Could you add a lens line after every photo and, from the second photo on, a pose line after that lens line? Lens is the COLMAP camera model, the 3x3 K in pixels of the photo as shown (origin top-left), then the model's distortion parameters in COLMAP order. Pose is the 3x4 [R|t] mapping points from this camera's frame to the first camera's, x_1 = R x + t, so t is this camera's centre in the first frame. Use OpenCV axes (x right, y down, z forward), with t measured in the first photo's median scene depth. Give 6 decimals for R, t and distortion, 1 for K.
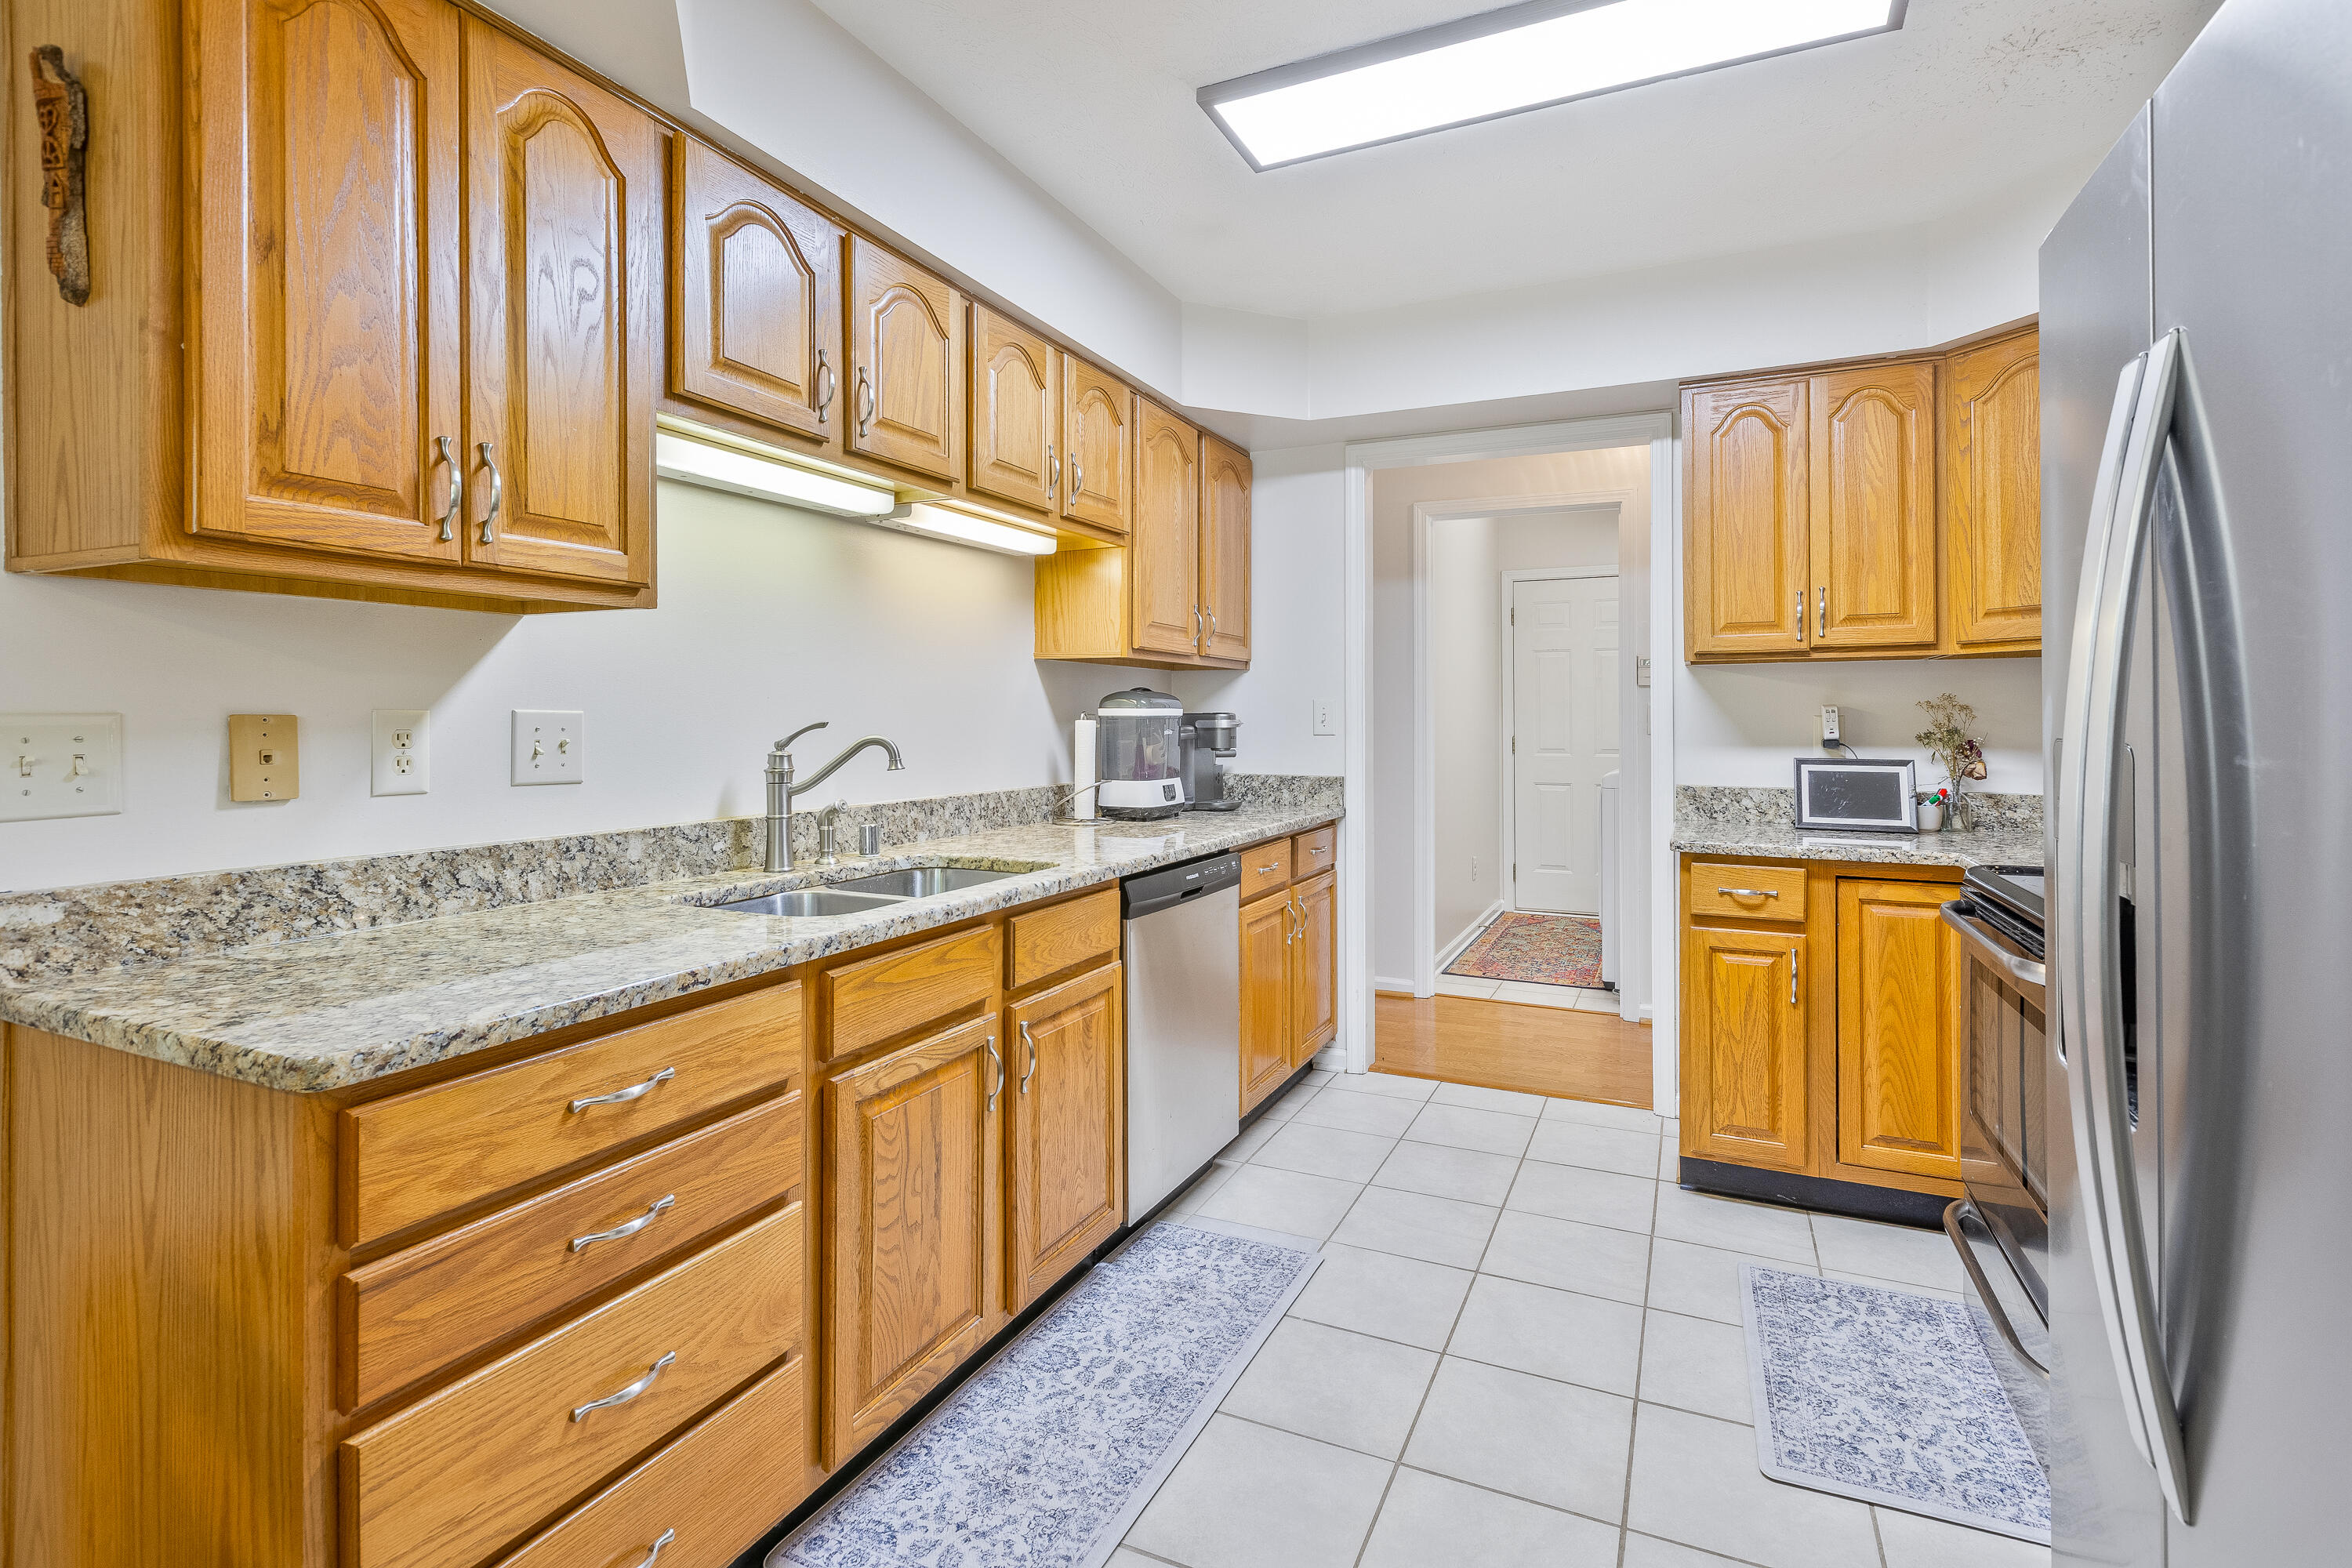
lens RADIAL K [[1103.1, 0, 1210.8], [0, 1103.1, 704.2], [0, 0, 1]] dist [0.007463, -0.000690]
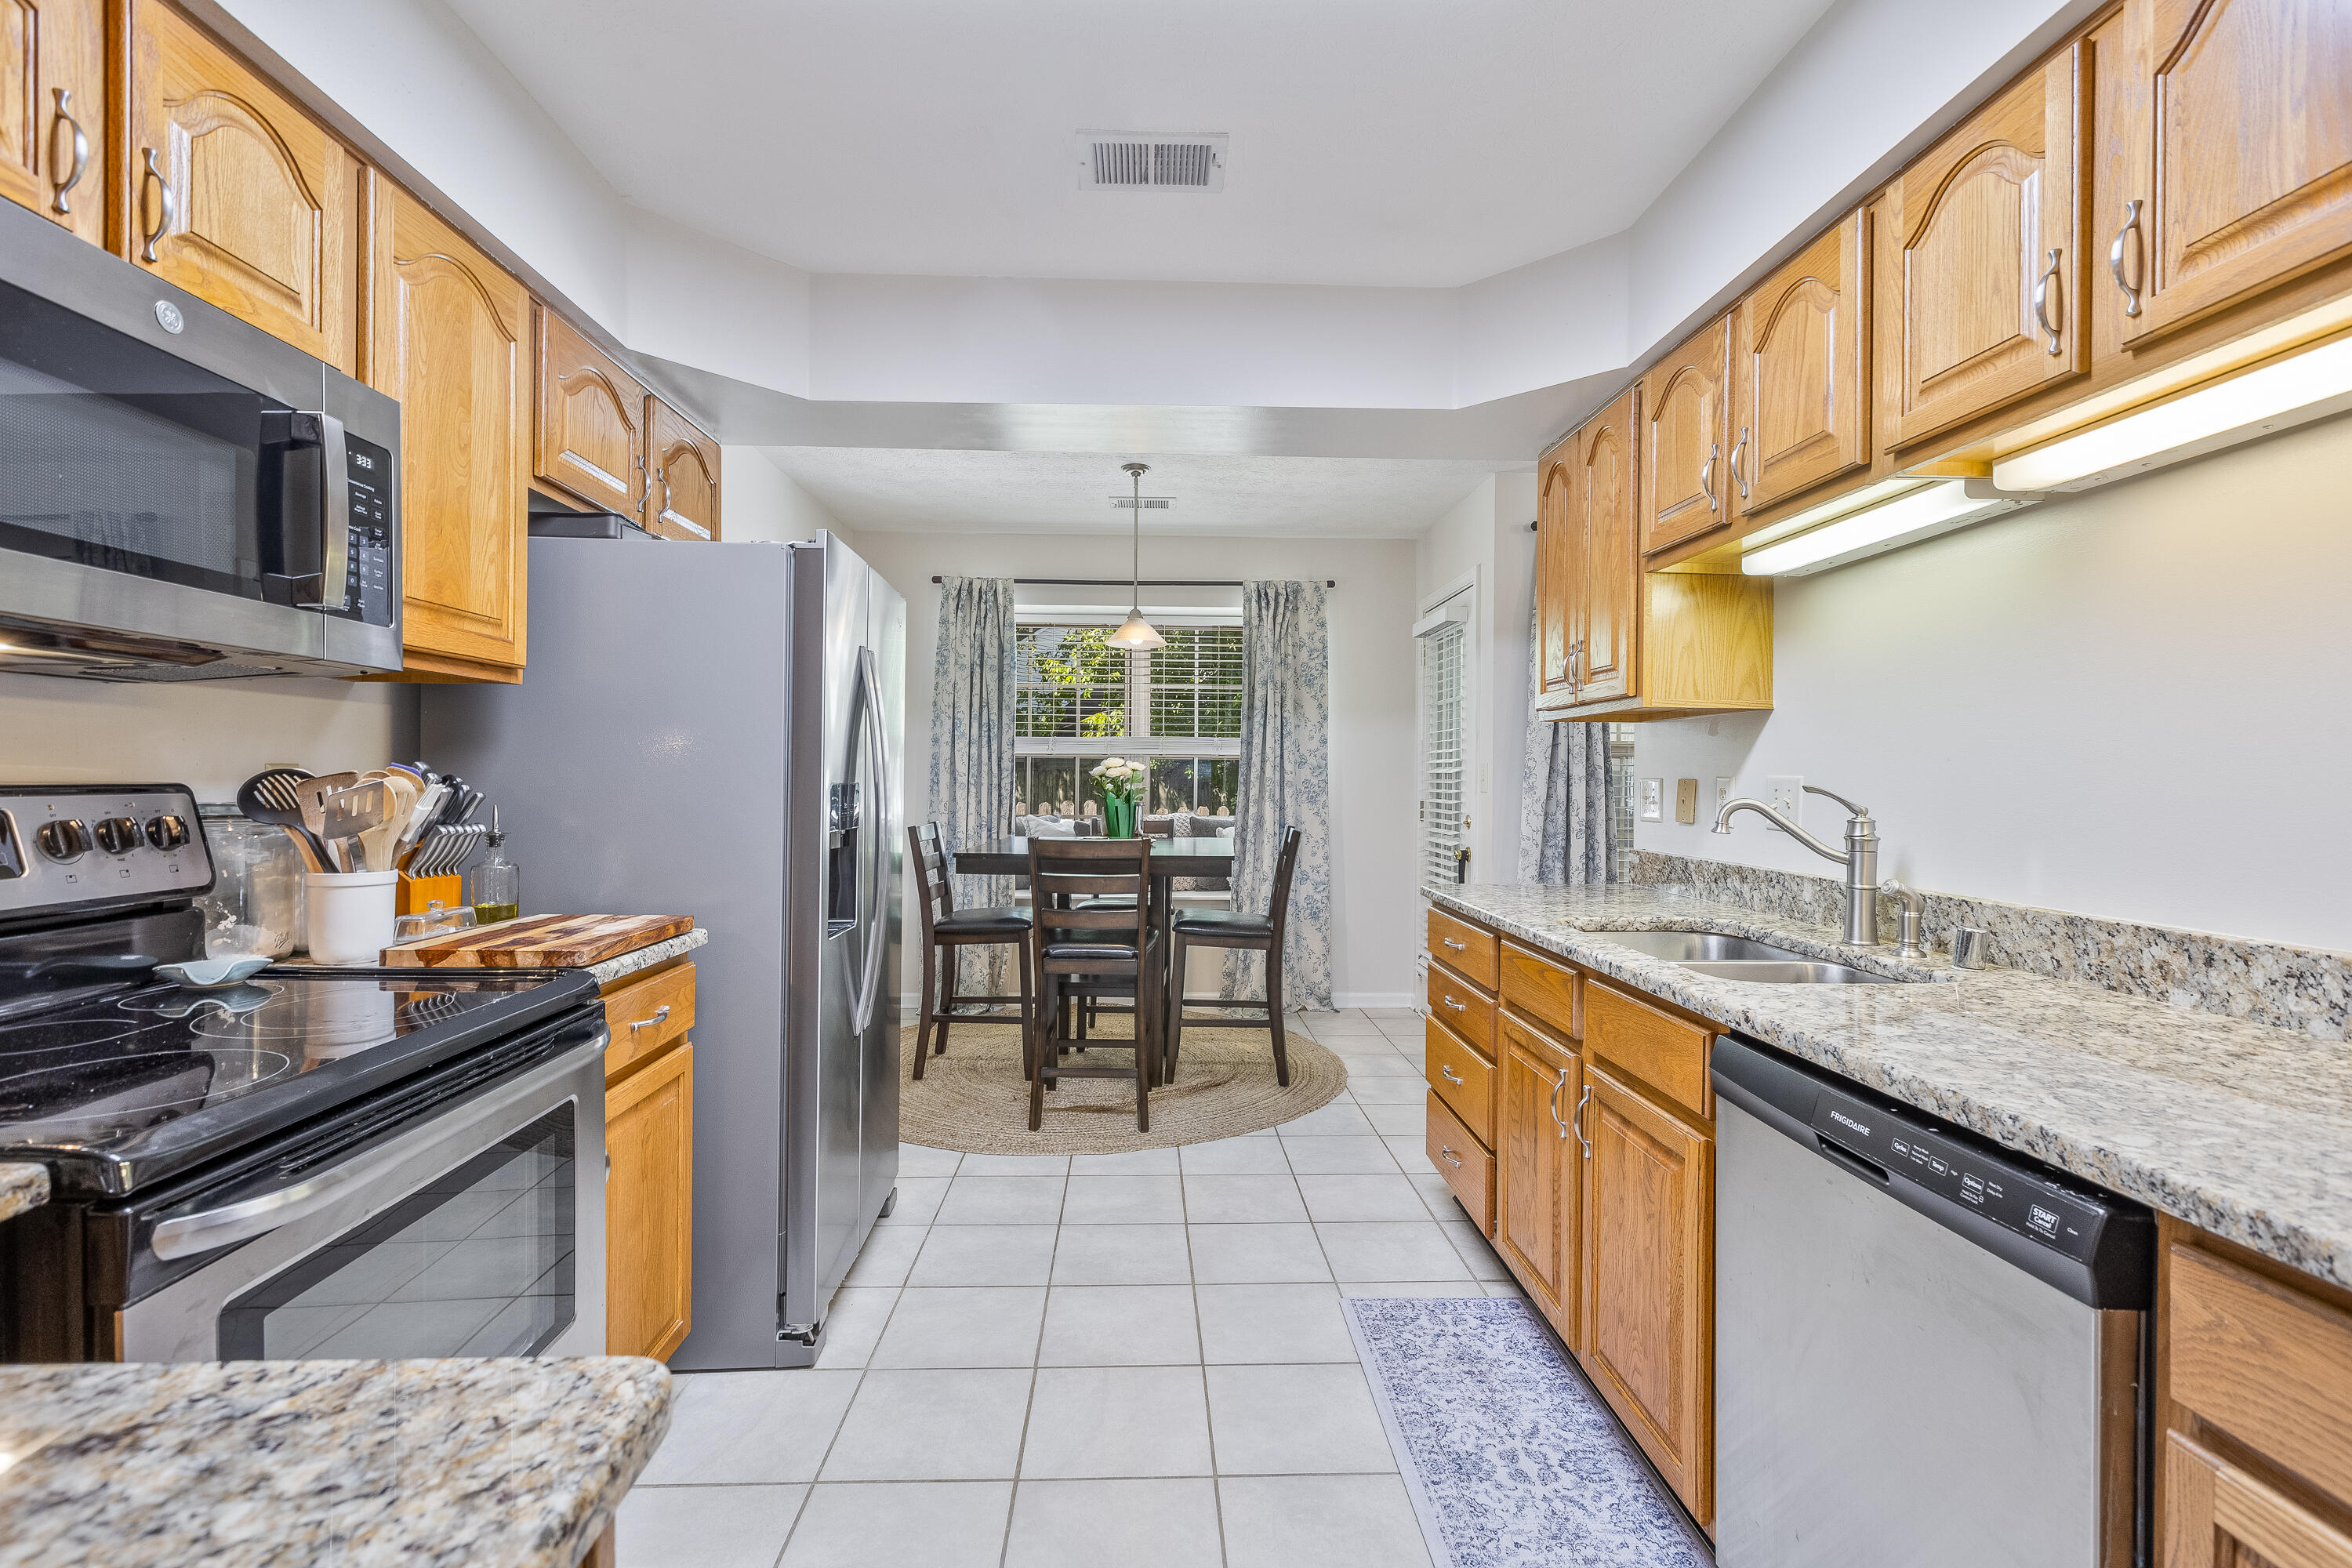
lens RADIAL K [[1103.1, 0, 1164.5], [0, 1103.1, 783.6], [0, 0, 1]] dist [0.007463, -0.000690]
pose [[-0.905665, -0.005284, -0.423962, 0.504246], [-0.003970, 0.999984, -0.003981, 0.017823], [0.423976, -0.001922, -0.905671, 1.467872]]
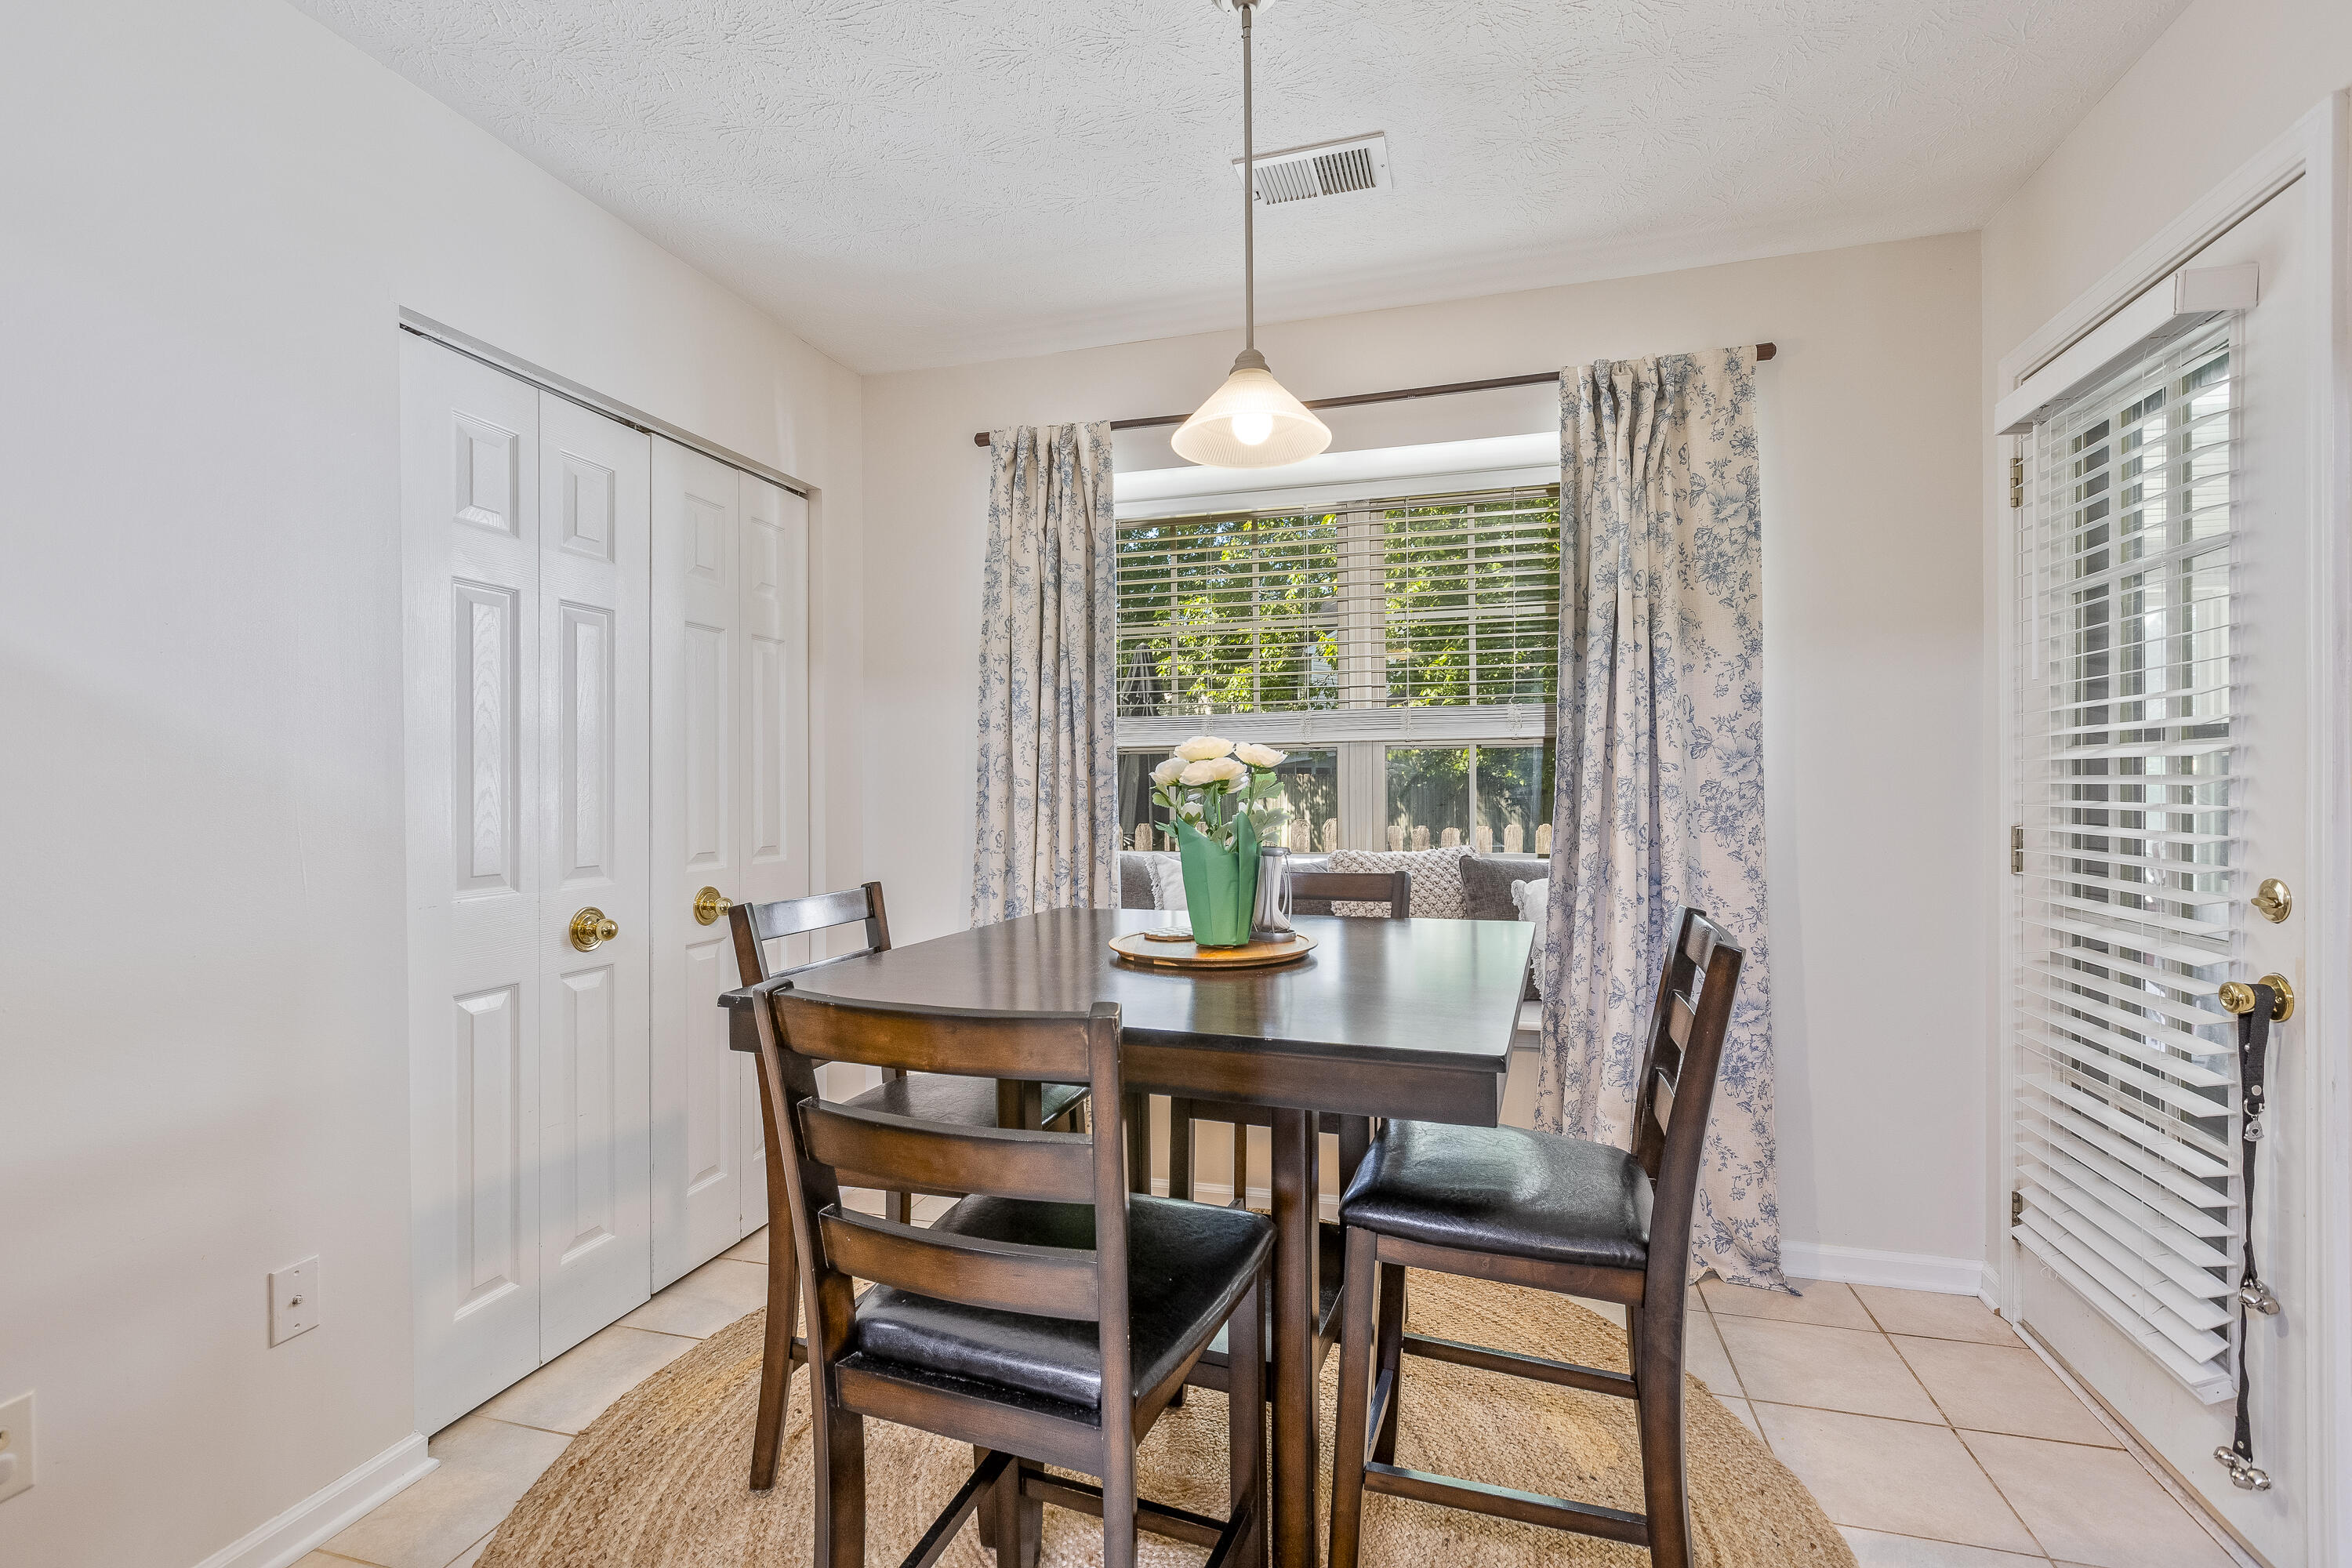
lens RADIAL K [[1103.1, 0, 1154.2], [0, 1103.1, 793.4], [0, 0, 1]] dist [0.007463, -0.000690]
pose [[-0.991150, 0.008491, -0.132474, 0.310605], [0.008897, 0.999957, -0.002478, 0.014646], [0.132447, -0.003635, -0.991183, 1.137122]]
